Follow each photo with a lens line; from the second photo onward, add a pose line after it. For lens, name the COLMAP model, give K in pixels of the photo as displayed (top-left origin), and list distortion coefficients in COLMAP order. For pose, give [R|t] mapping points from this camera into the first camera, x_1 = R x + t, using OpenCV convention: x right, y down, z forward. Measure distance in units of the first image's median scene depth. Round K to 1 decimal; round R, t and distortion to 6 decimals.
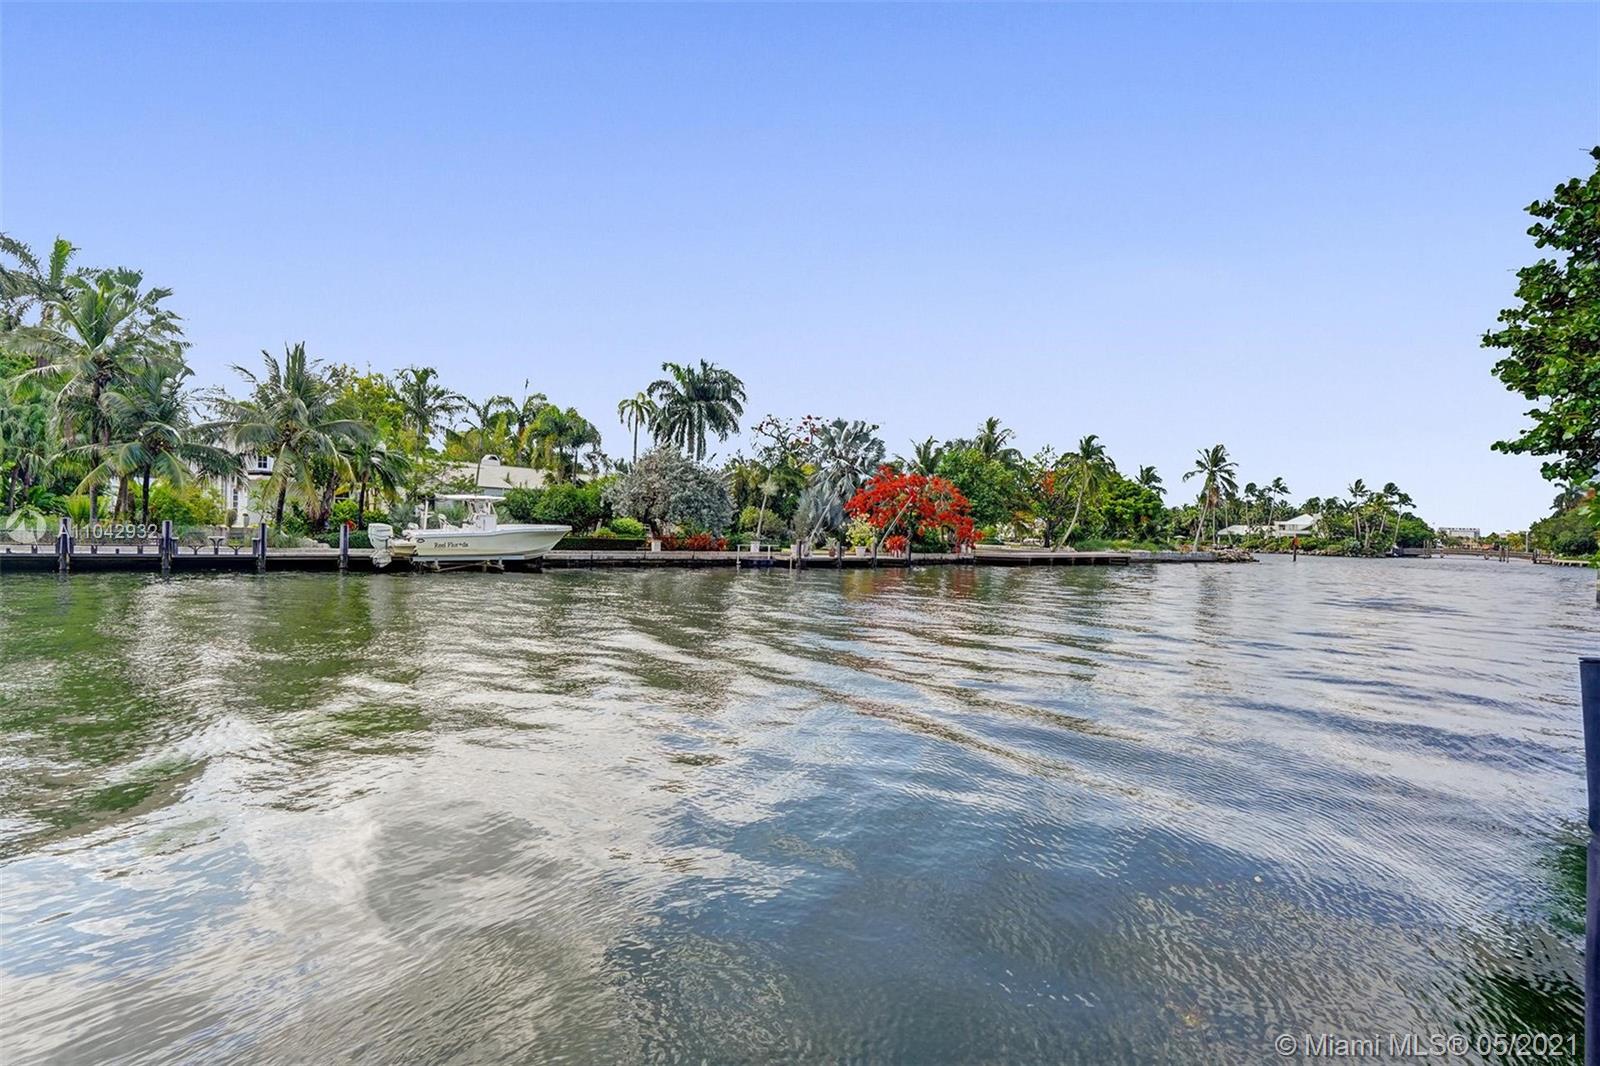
lens RADIAL K [[747.4, 0, 788.4], [0, 747.4, 535.8], [0, 0, 1]] dist [-0.032603, 0.009693]
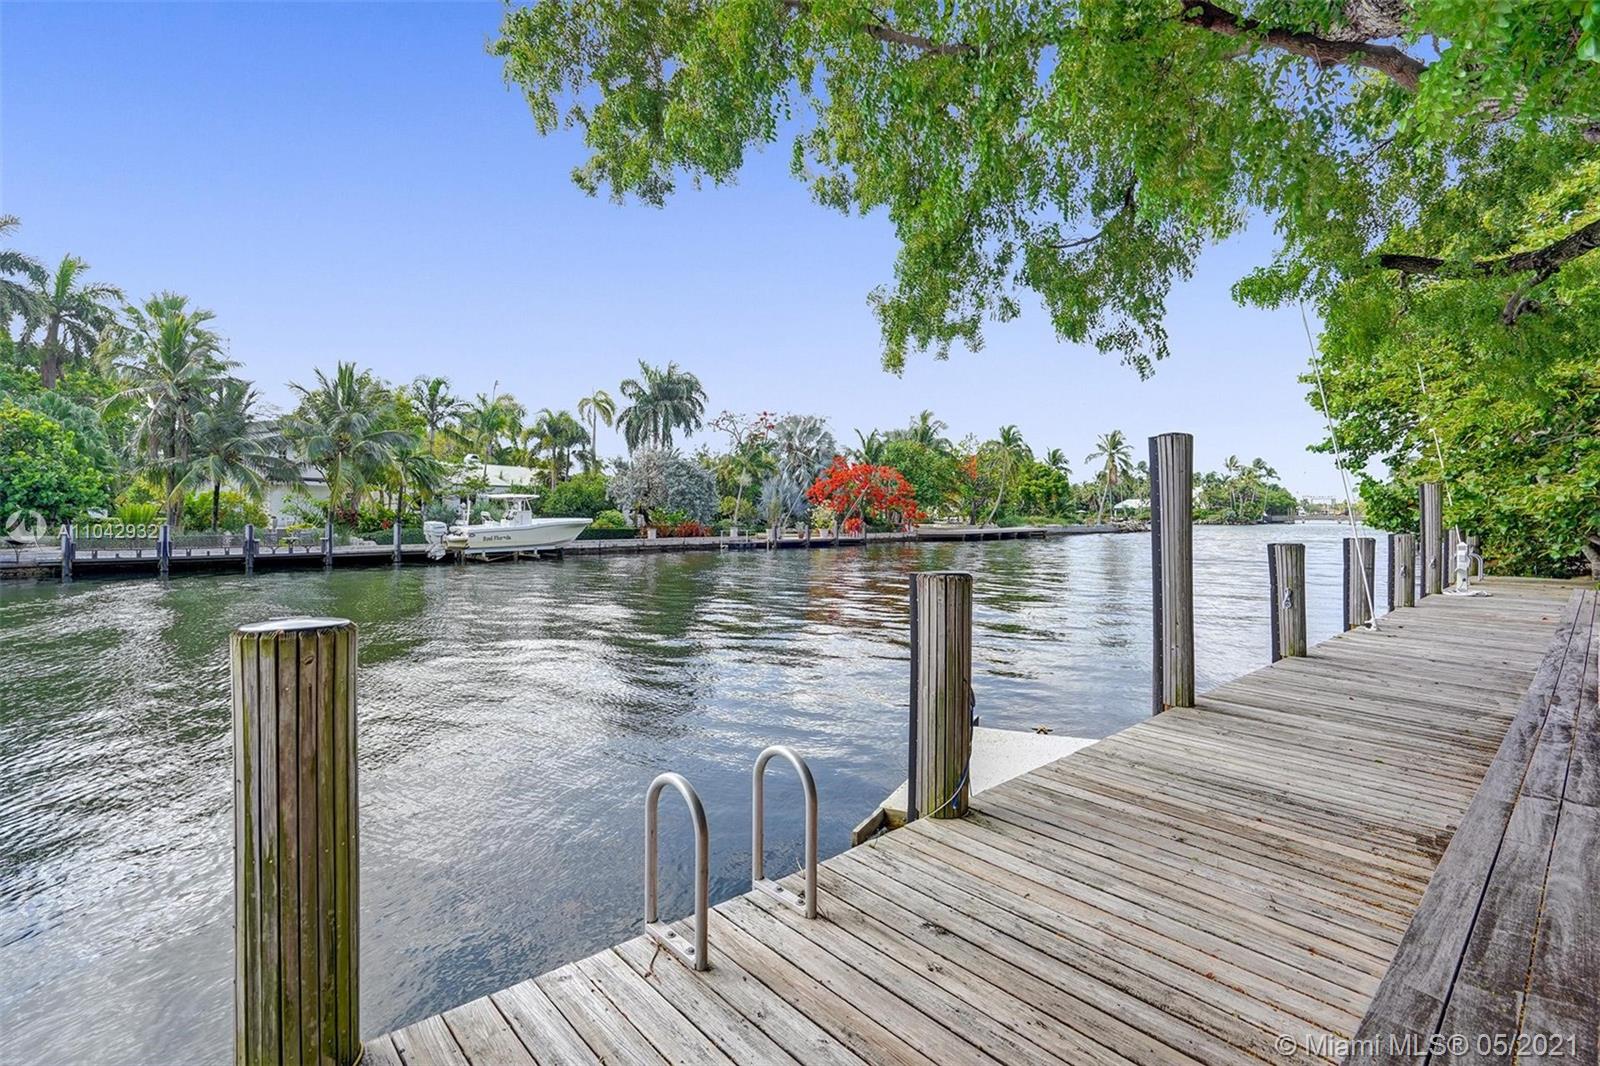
lens RADIAL K [[747.4, 0, 779.6], [0, 747.4, 520.4], [0, 0, 1]] dist [-0.032603, 0.009693]
pose [[0.993828, -0.030604, 0.106628, -0.089498], [0.030615, 0.999530, 0.001537, -0.002263], [-0.106625, 0.001737, 0.994298, -0.123138]]
